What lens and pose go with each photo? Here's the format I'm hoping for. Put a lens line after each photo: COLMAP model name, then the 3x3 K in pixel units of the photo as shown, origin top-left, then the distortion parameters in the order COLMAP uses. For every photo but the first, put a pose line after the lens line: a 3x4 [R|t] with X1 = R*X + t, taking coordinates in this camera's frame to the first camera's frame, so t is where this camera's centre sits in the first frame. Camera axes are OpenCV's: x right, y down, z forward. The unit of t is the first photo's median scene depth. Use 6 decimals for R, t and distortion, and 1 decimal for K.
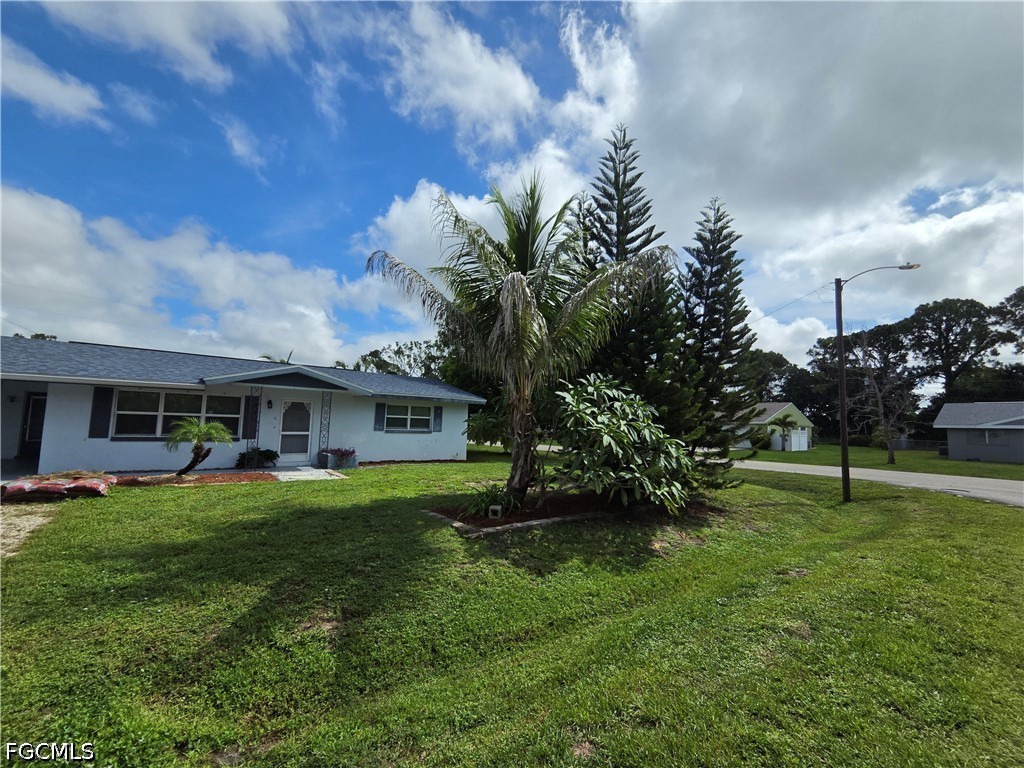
lens RADIAL K [[424.6, 0, 524.6], [0, 424.6, 388.7], [0, 0, 1]] dist [-0.005032, -0.000172]
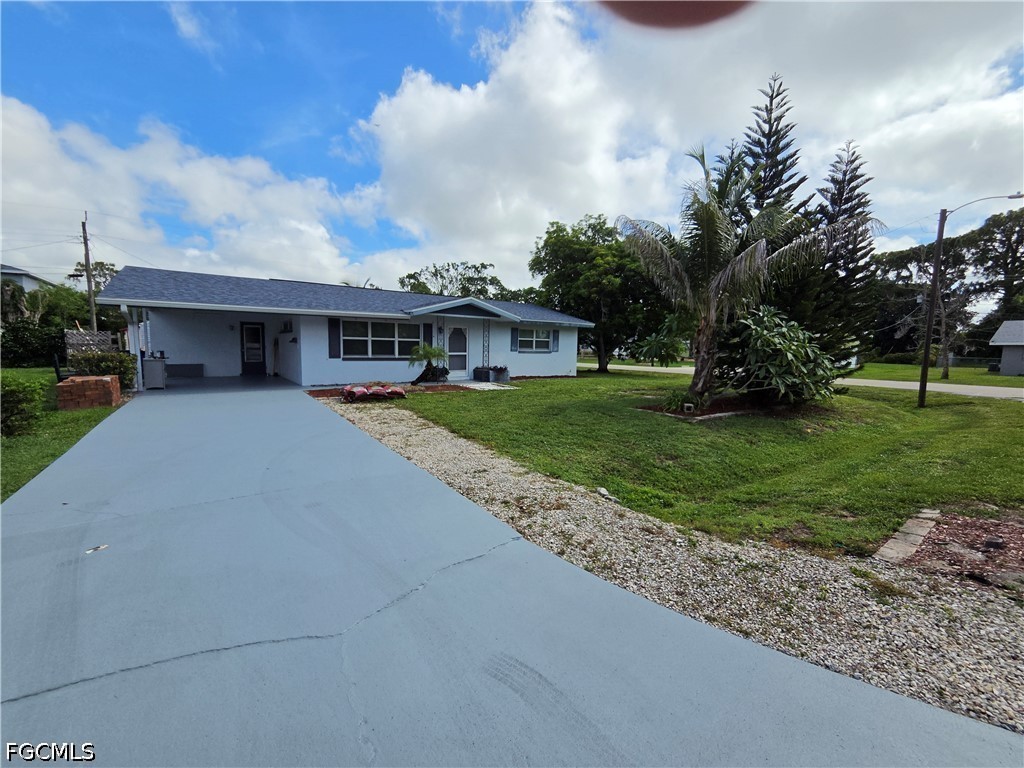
lens RADIAL K [[433.3, 0, 512.3], [0, 433.3, 391.8], [0, 0, 1]] dist [-0.001338, 0.004318]
pose [[0.999283, -0.002931, -0.037751, -0.572717], [0.010070, 0.981668, 0.190333, -0.038972], [0.036502, -0.190577, 0.980993, -0.400440]]
